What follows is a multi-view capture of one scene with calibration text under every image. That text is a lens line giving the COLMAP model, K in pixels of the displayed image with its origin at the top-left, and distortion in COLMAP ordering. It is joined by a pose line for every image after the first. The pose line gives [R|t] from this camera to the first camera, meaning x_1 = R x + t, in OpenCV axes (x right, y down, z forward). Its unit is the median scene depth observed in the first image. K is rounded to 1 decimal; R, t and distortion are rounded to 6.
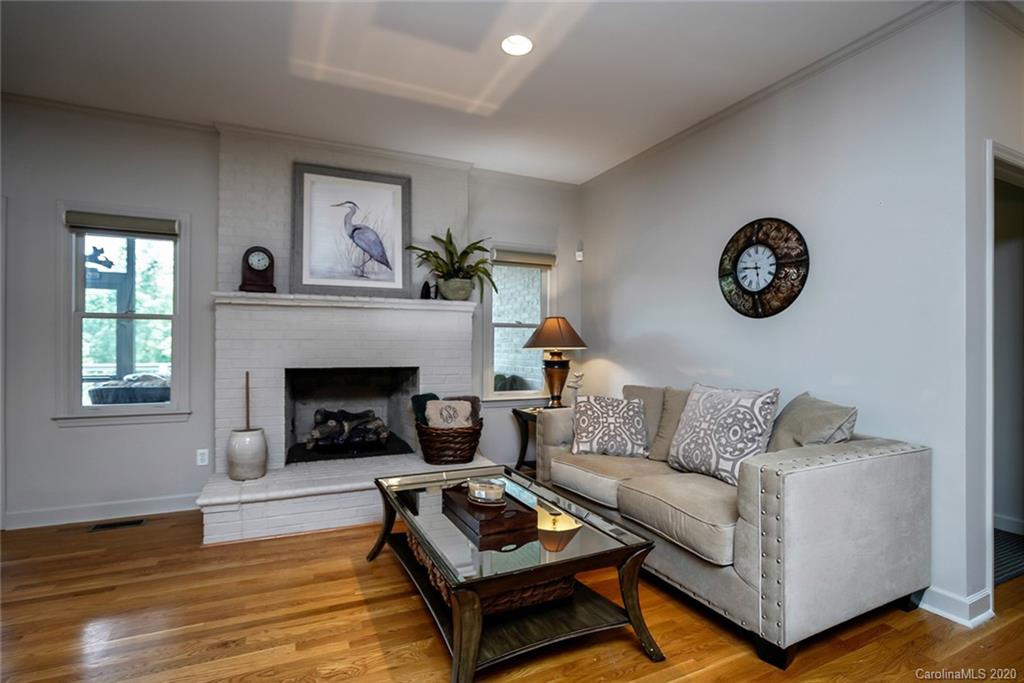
lens RADIAL K [[474.1, 0, 509.9], [0, 474.1, 343.7], [0, 0, 1]] dist [-0.029289, 0.005098]
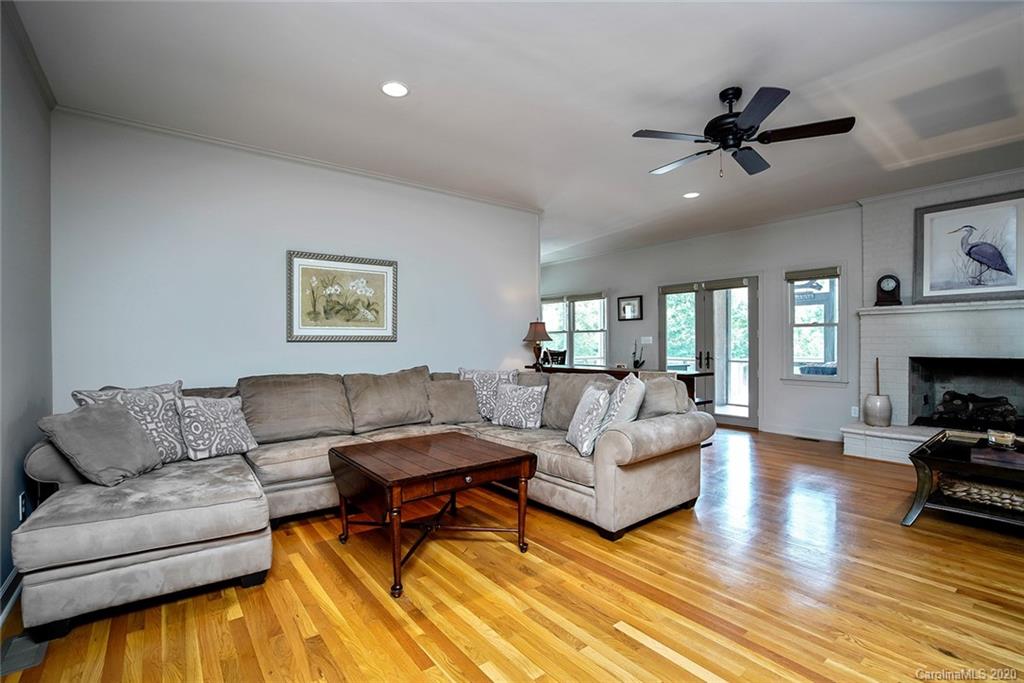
lens RADIAL K [[474.1, 0, 511.3], [0, 474.1, 344.3], [0, 0, 1]] dist [-0.029289, 0.005098]
pose [[0.232639, -0.008567, -0.972525, 0.591783], [0.007042, 0.999950, -0.007124, 0.014334], [0.972538, -0.005191, 0.232688, -0.482967]]
